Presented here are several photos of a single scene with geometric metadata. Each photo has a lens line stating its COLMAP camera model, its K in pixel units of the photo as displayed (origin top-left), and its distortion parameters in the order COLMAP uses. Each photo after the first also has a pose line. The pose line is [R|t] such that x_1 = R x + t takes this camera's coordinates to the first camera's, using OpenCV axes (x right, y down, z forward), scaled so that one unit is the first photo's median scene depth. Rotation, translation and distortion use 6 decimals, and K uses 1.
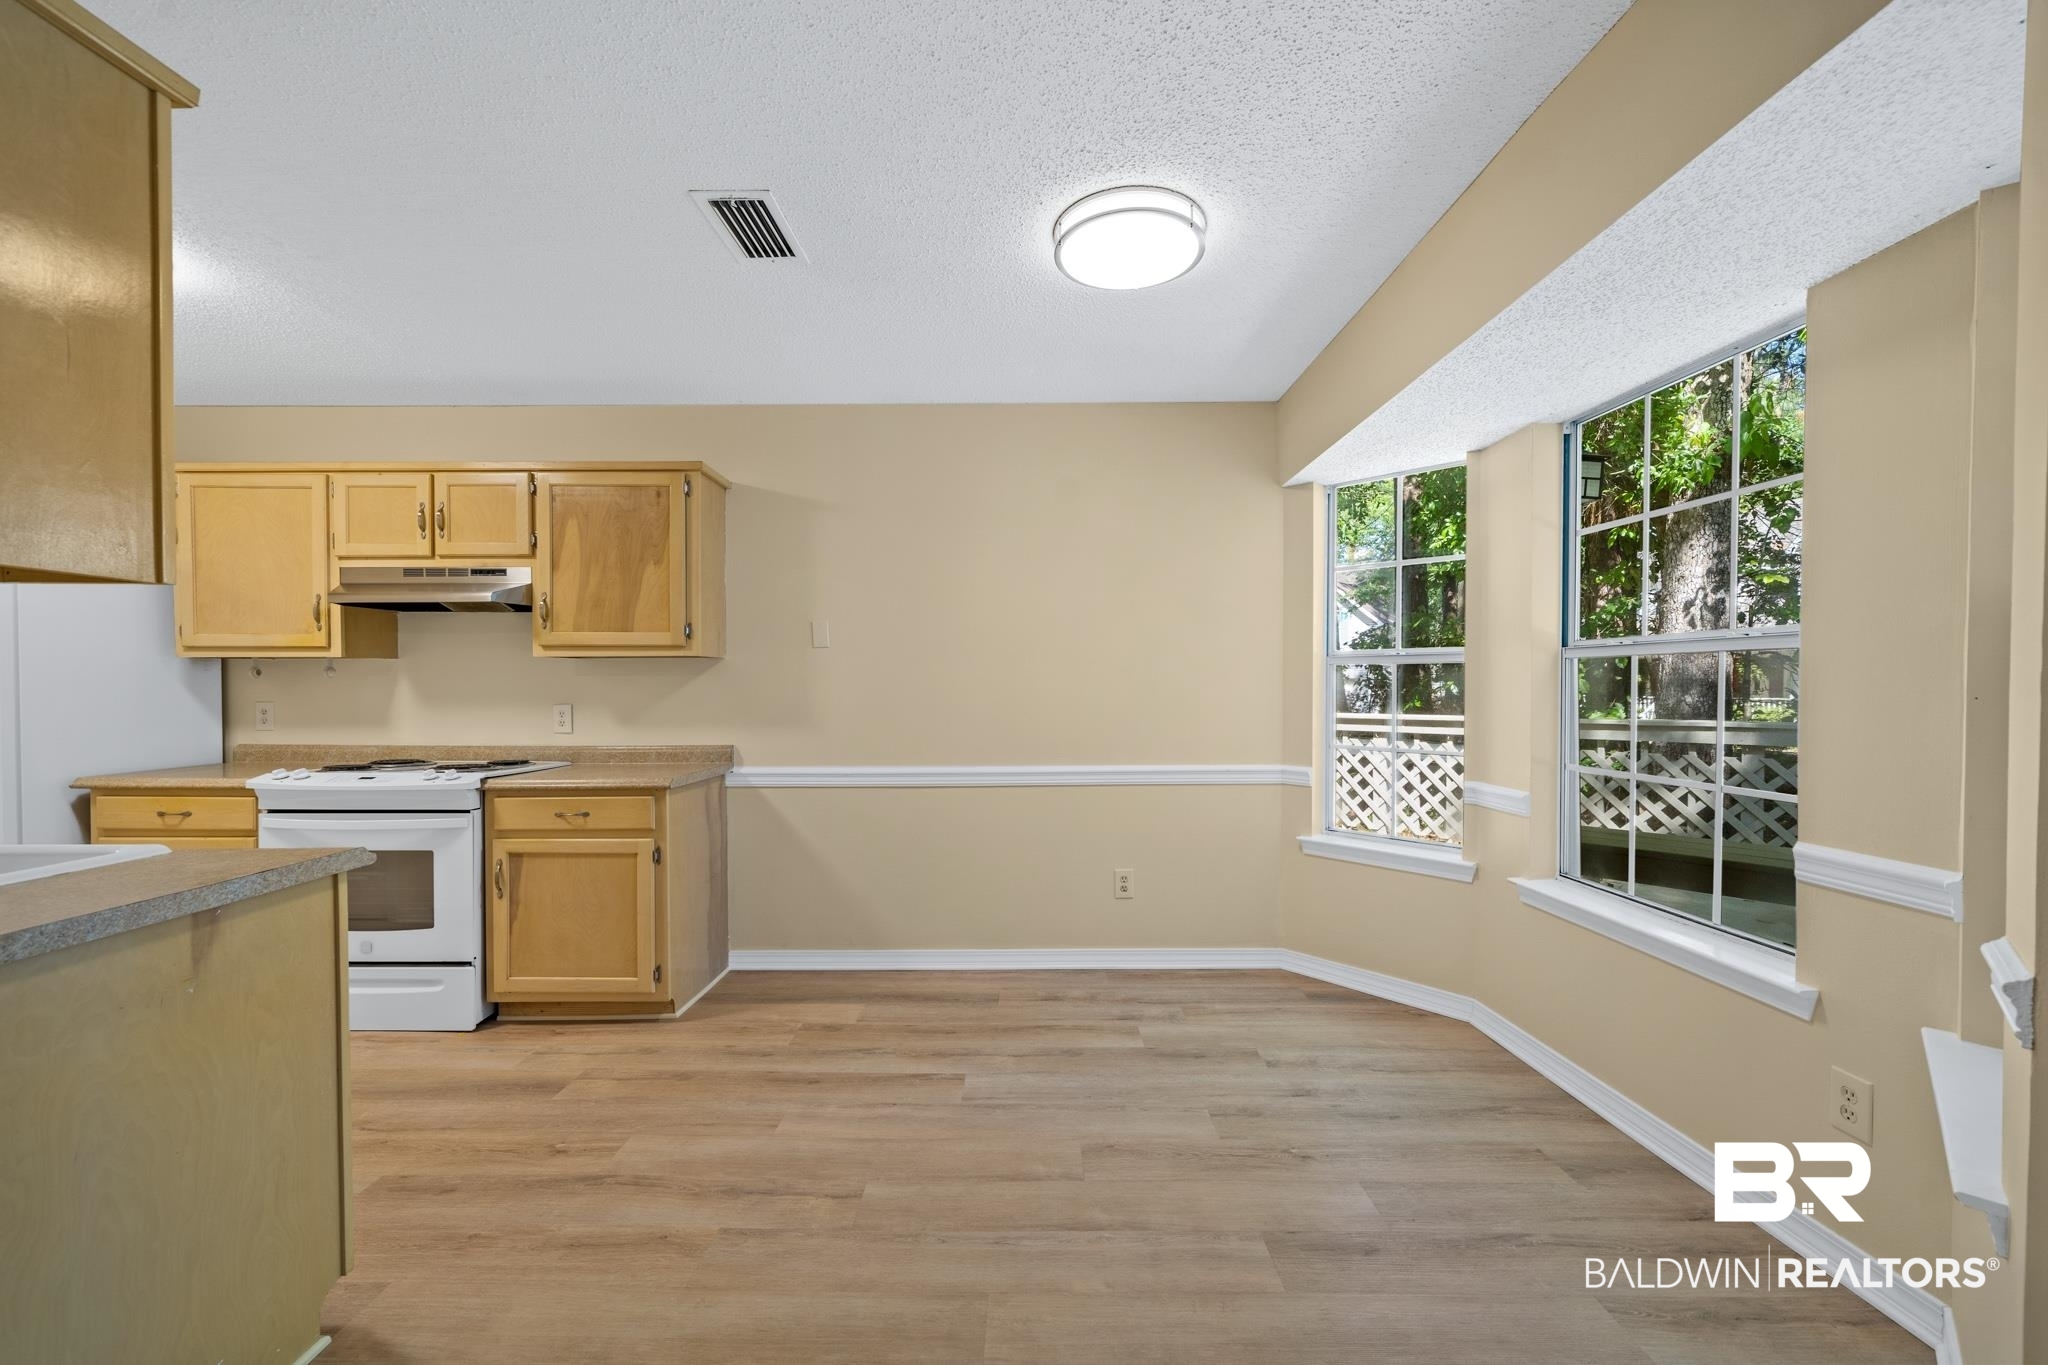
lens RADIAL K [[829.3, 0, 1029.2], [0, 829.3, 687.6], [0, 0, 1]] dist [-0.000202, -0.000910]
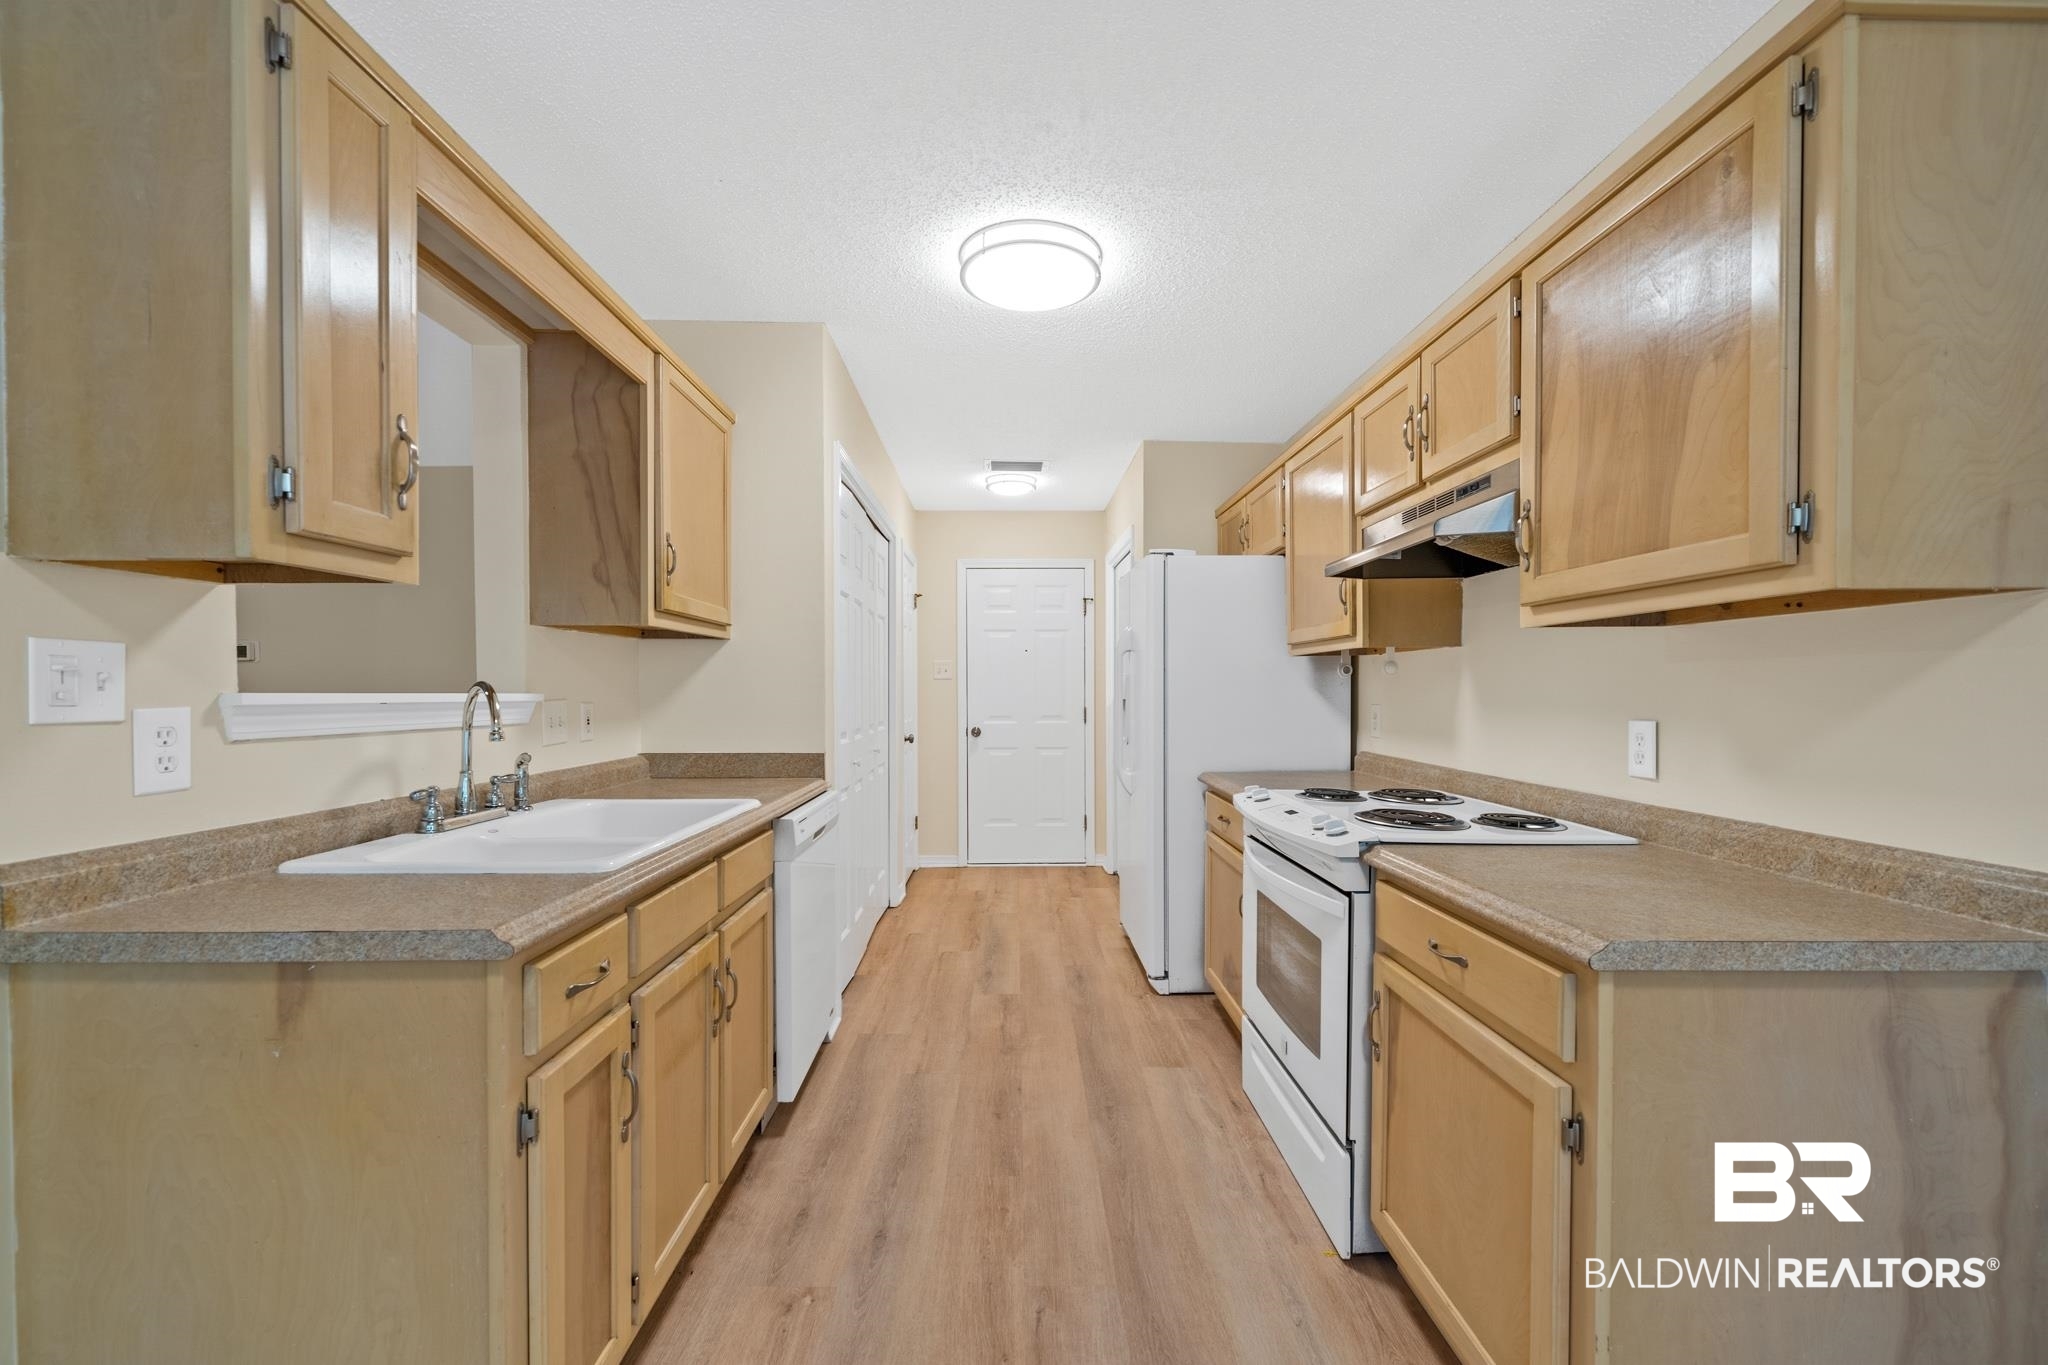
lens RADIAL K [[829.3, 0, 1019.5], [0, 829.3, 704.5], [0, 0, 1]] dist [-0.000202, -0.000910]
pose [[0.012409, 0.019087, -0.999741, -0.081810], [-0.001082, 0.999817, 0.019075, 0.001458], [0.999922, 0.000845, 0.012428, 0.749362]]
